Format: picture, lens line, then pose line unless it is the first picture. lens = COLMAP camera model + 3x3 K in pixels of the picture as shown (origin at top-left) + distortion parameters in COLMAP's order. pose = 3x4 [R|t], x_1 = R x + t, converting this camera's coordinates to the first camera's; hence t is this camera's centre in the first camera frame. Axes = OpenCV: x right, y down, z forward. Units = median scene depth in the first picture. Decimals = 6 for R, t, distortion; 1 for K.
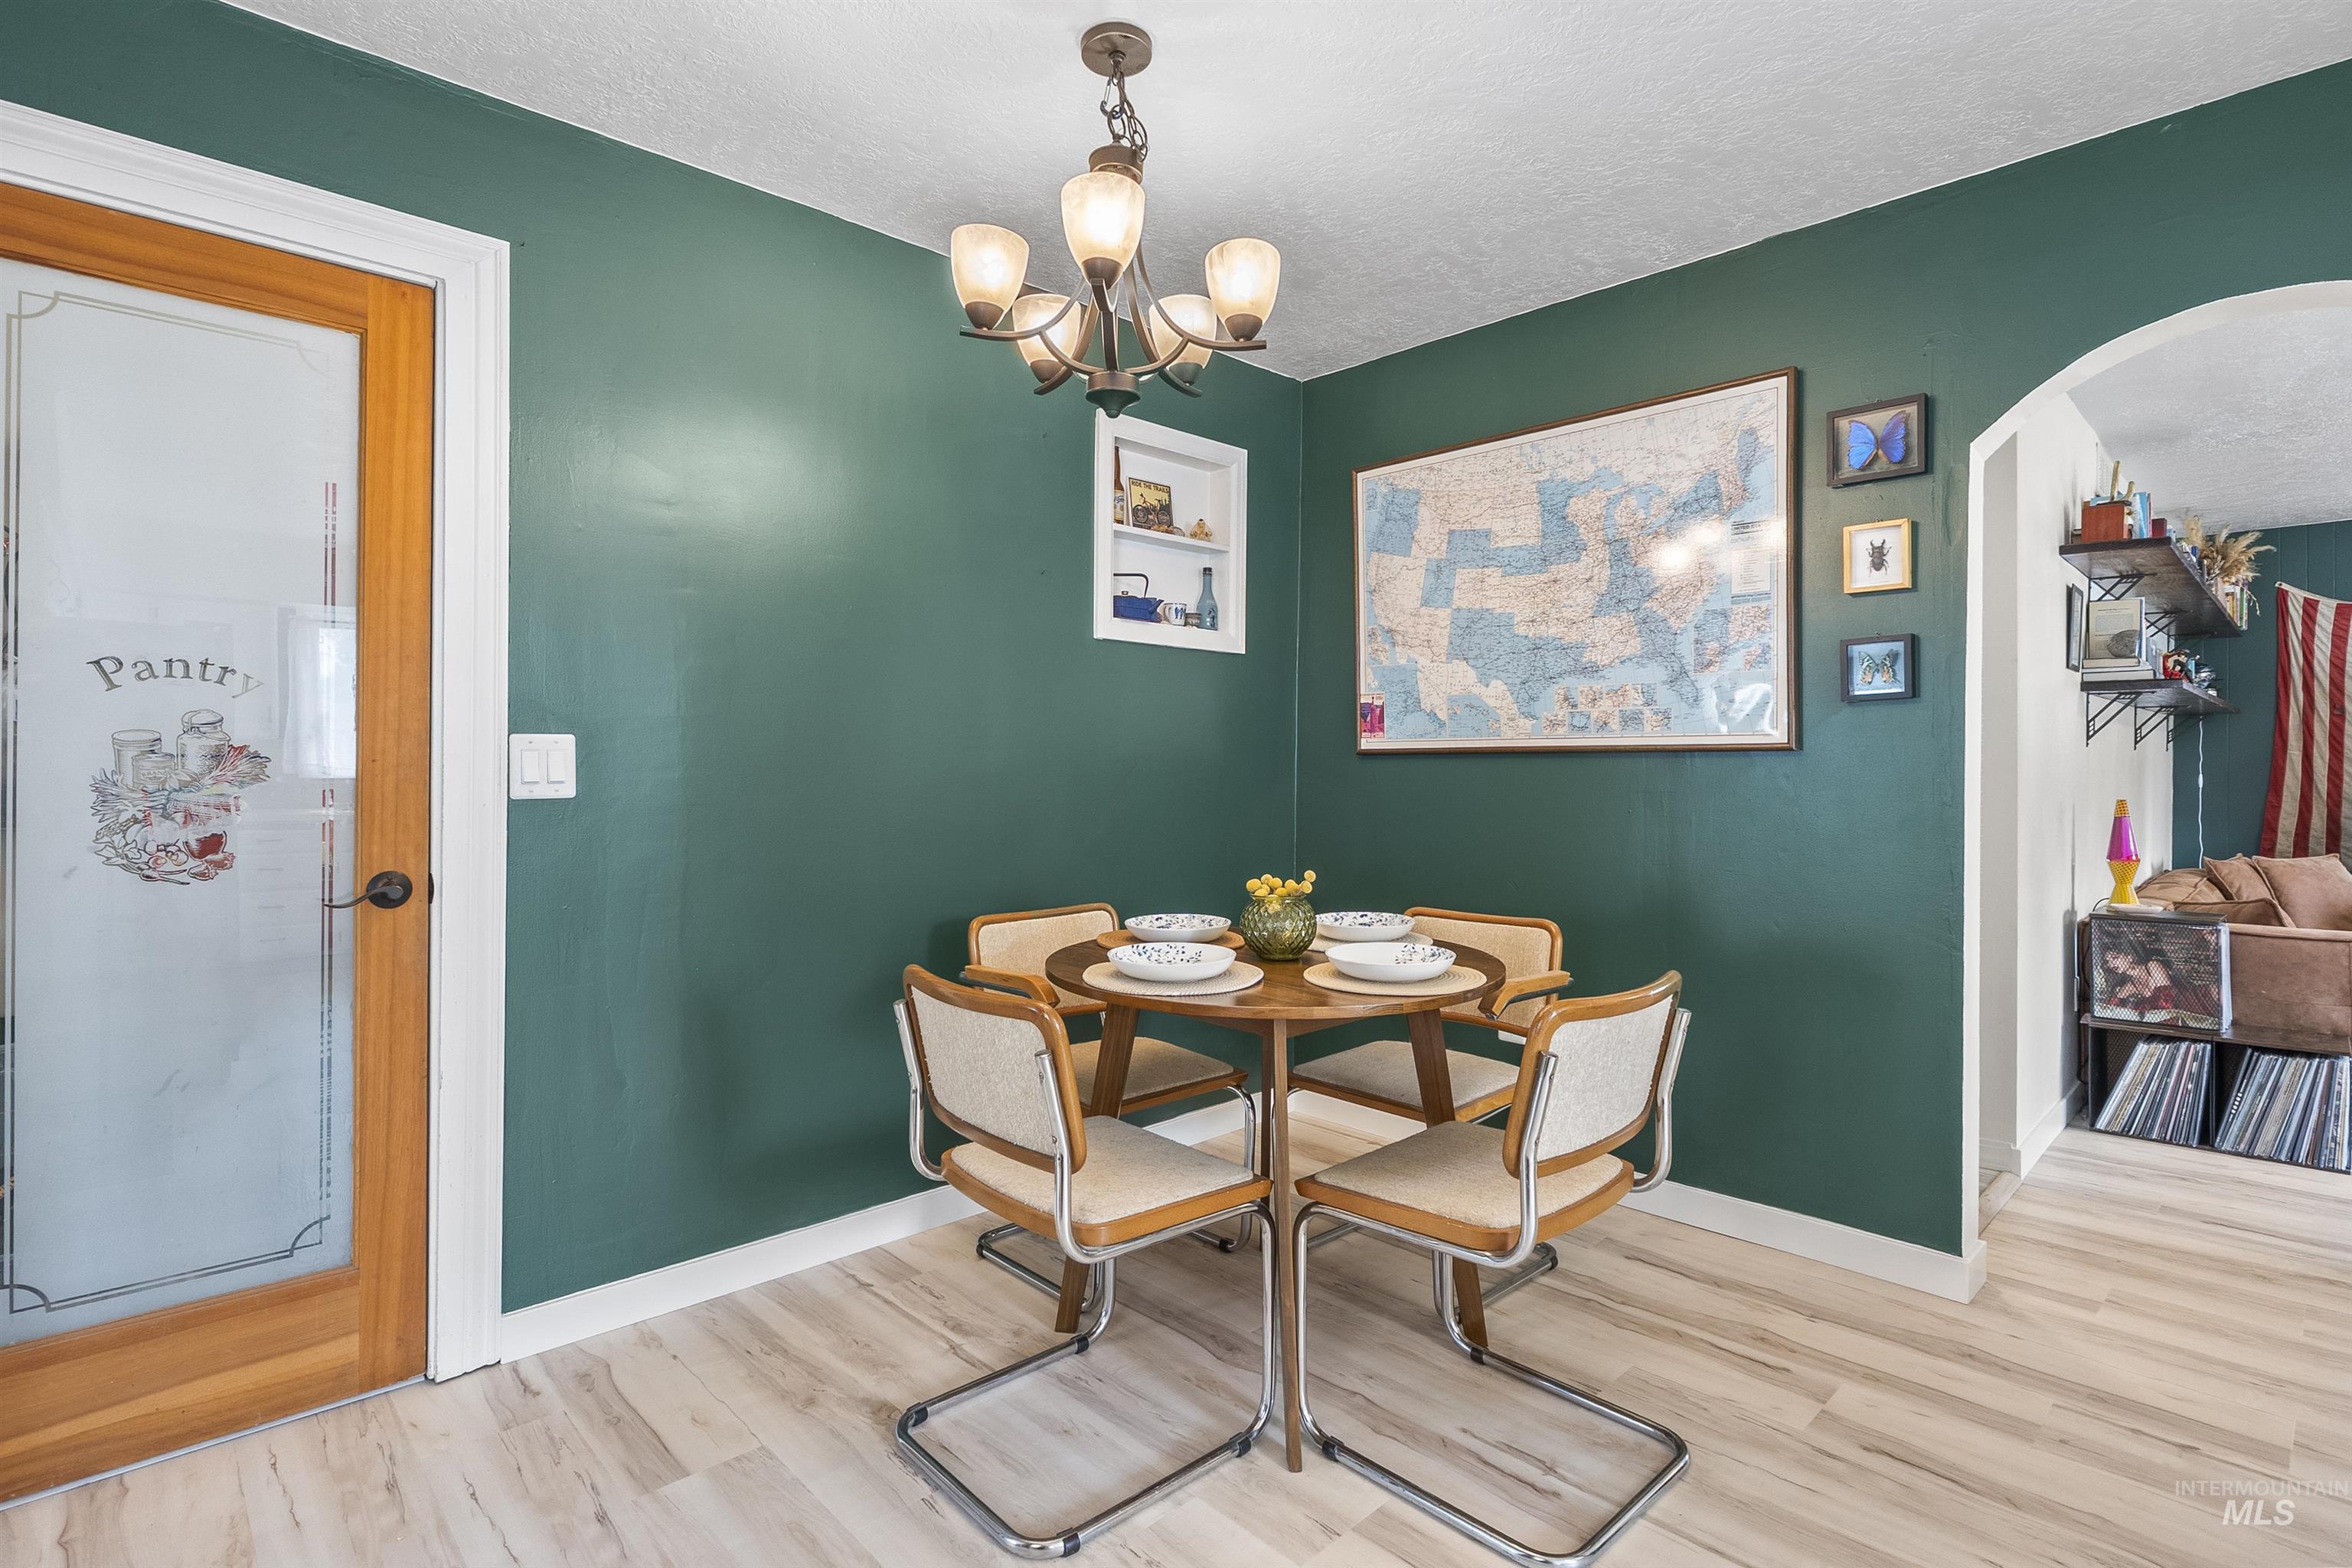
lens RADIAL K [[1128.4, 0, 1179.9], [0, 1128.4, 764.9], [0, 0, 1]] dist [-0.001626, -0.000408]
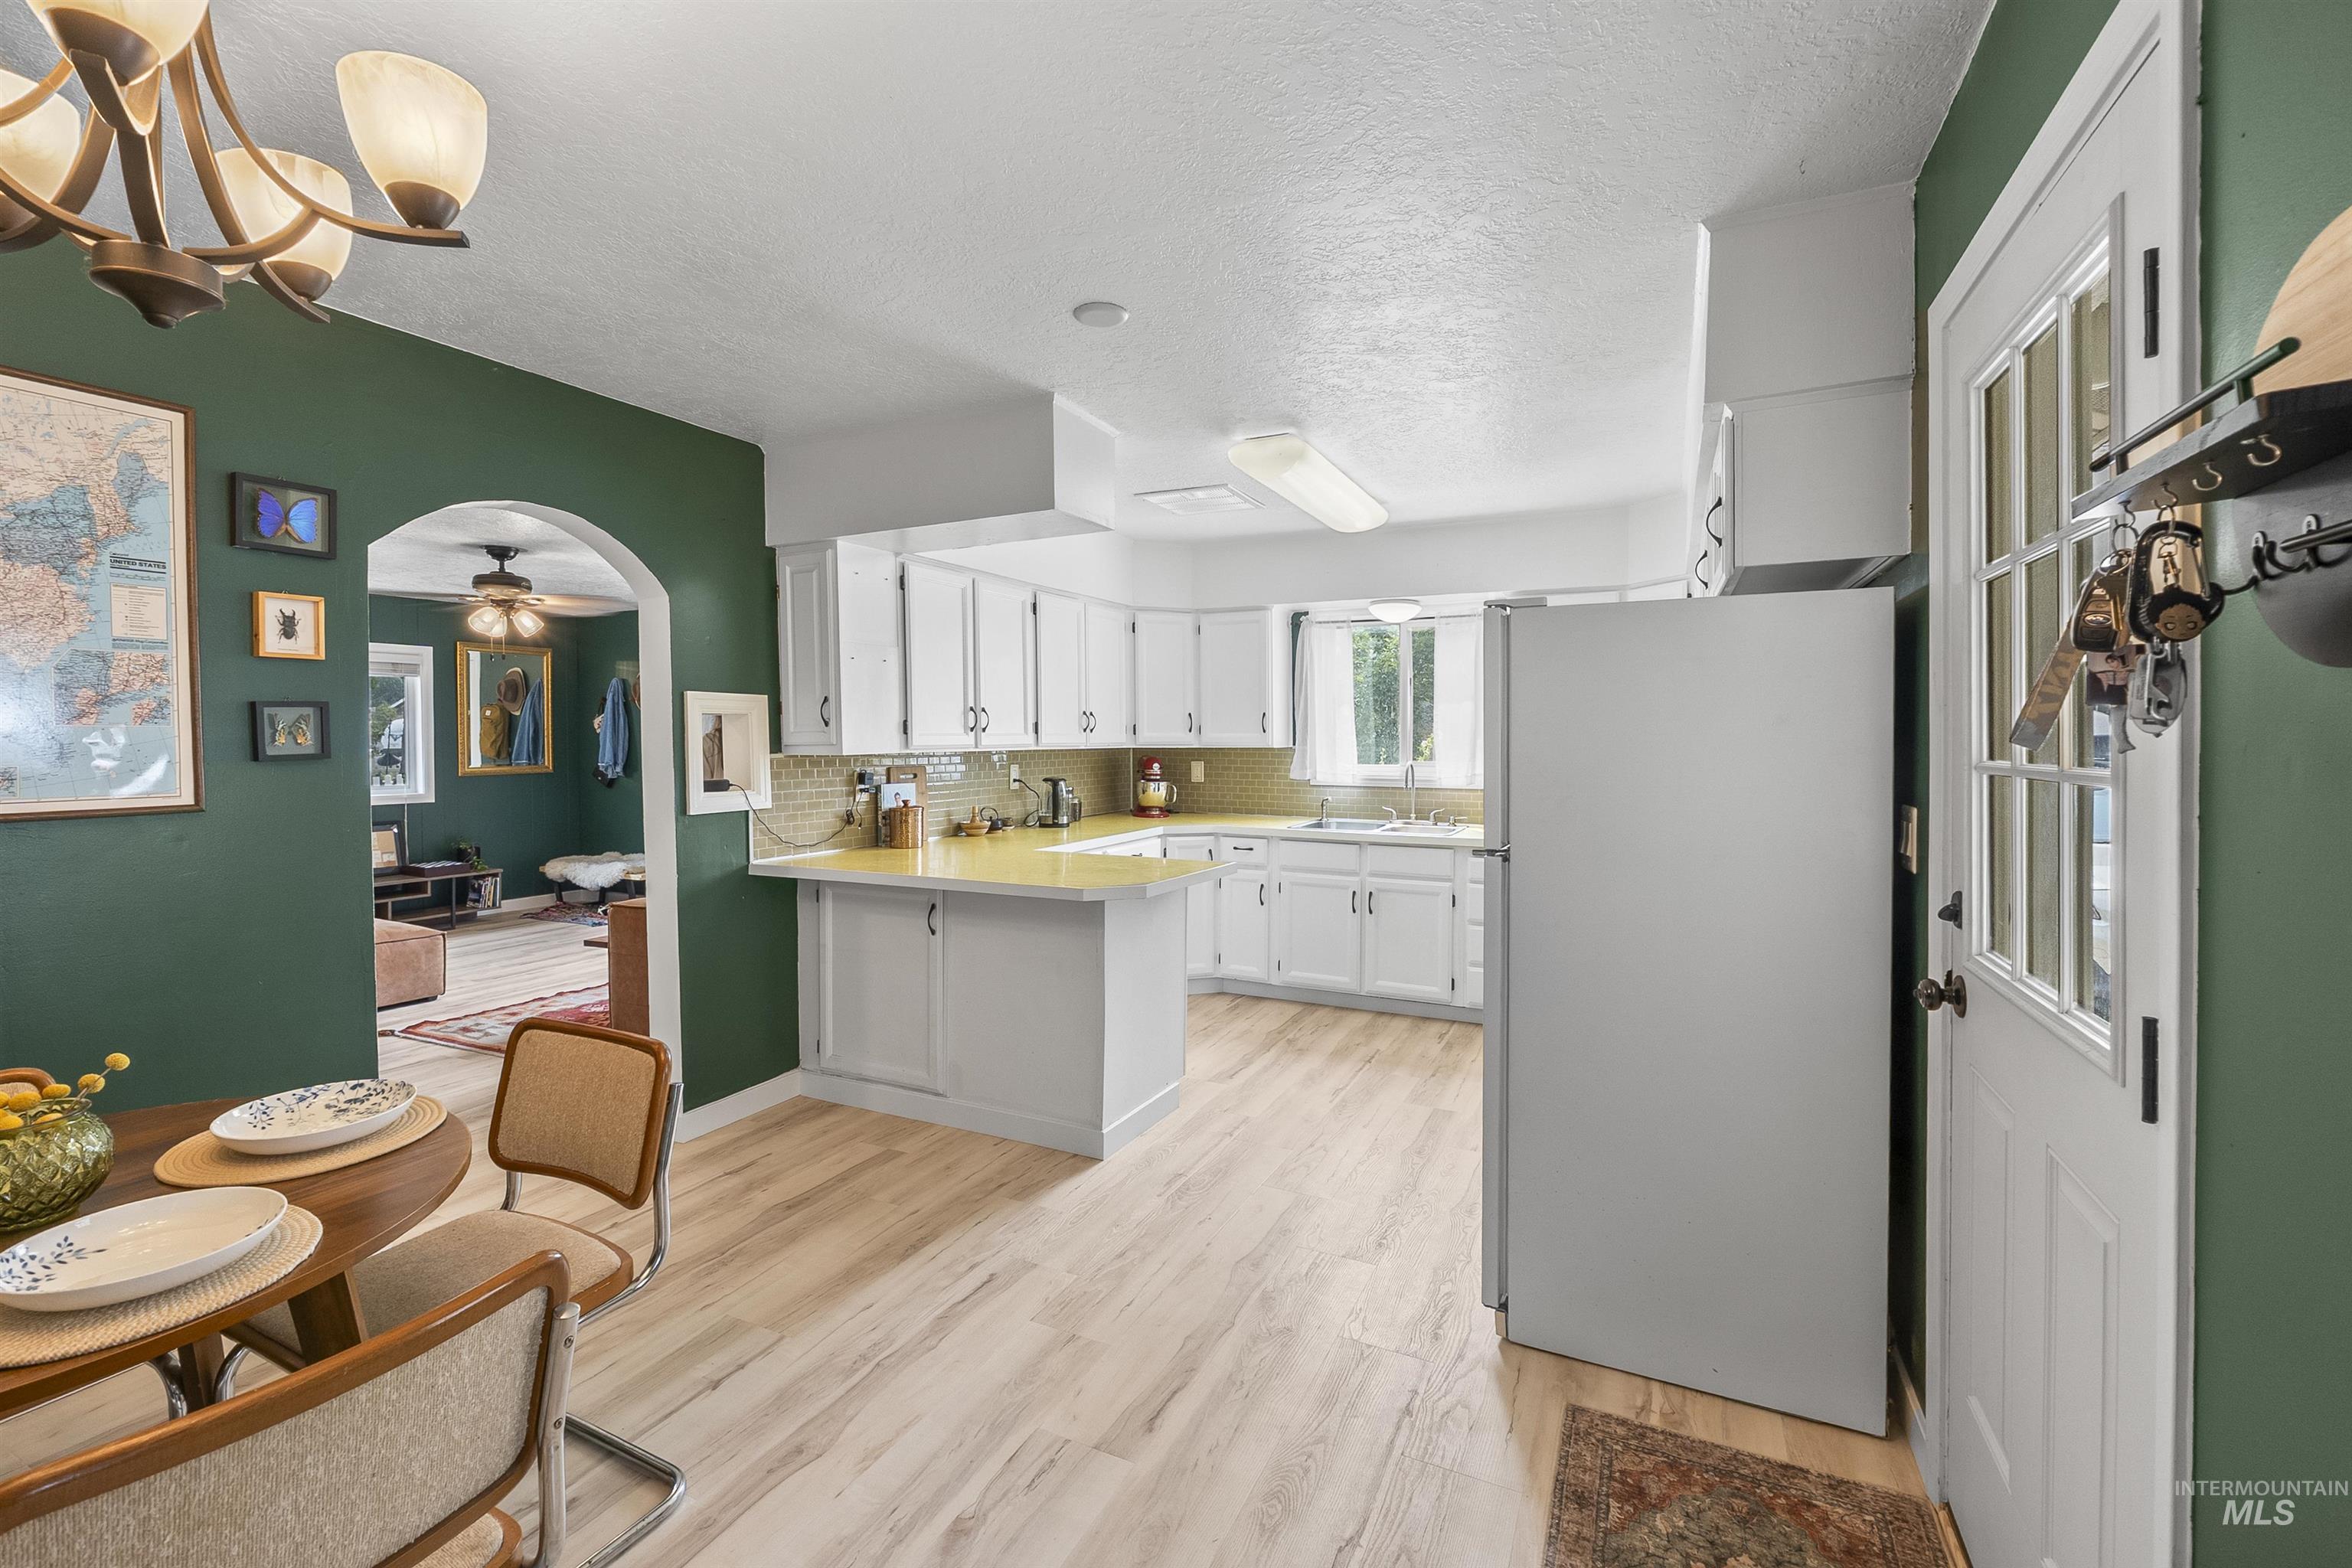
lens RADIAL K [[1002.6, 0, 1179.7], [0, 1002.6, 745.4], [0, 0, 1]] dist [-0.007221, 0.000033]
pose [[-0.349995, -0.007837, 0.936719, -0.531535], [0.006249, 0.999923, 0.010700, -0.072812], [-0.936731, 0.009599, -0.349919, 0.516775]]
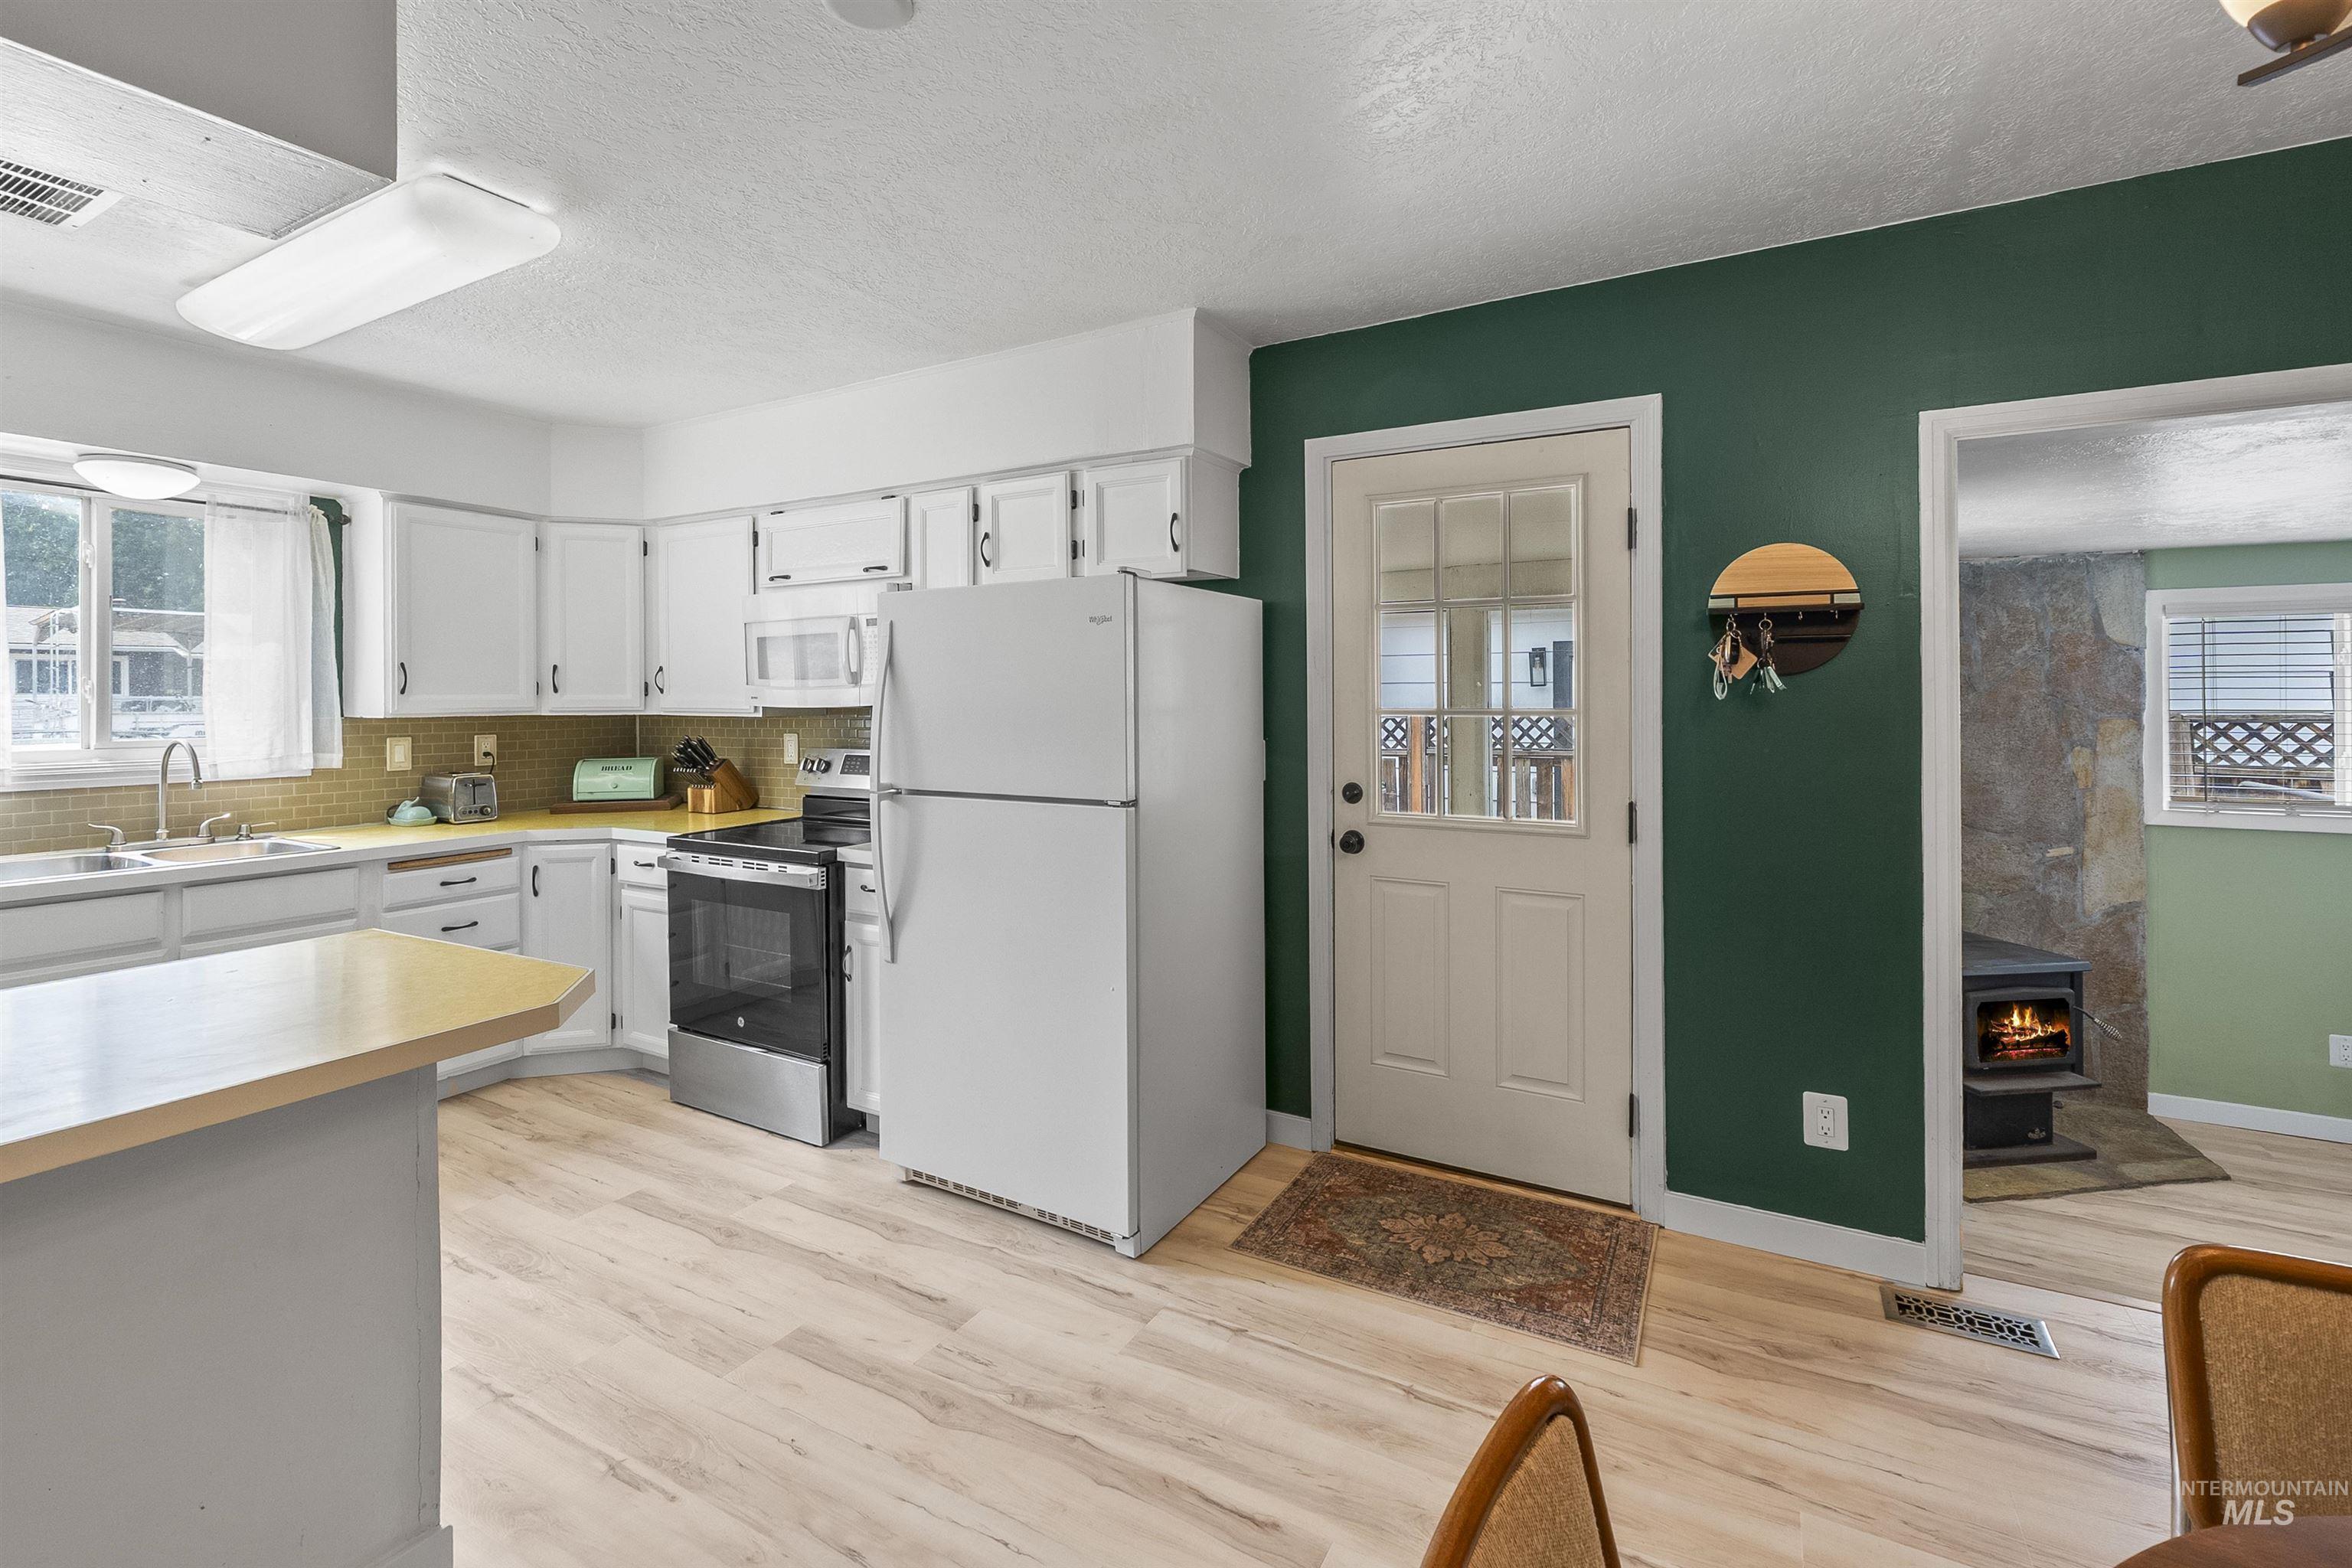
lens RADIAL K [[1017.0, 0, 1171.5], [0, 1017.0, 706.2], [0, 0, 1]] dist [-0.007424, -0.000411]
pose [[-0.956247, 0.001786, -0.292555, 0.394763], [-0.001575, 0.999935, 0.011254, -0.070517], [0.292556, 0.011222, -0.956183, 0.850678]]
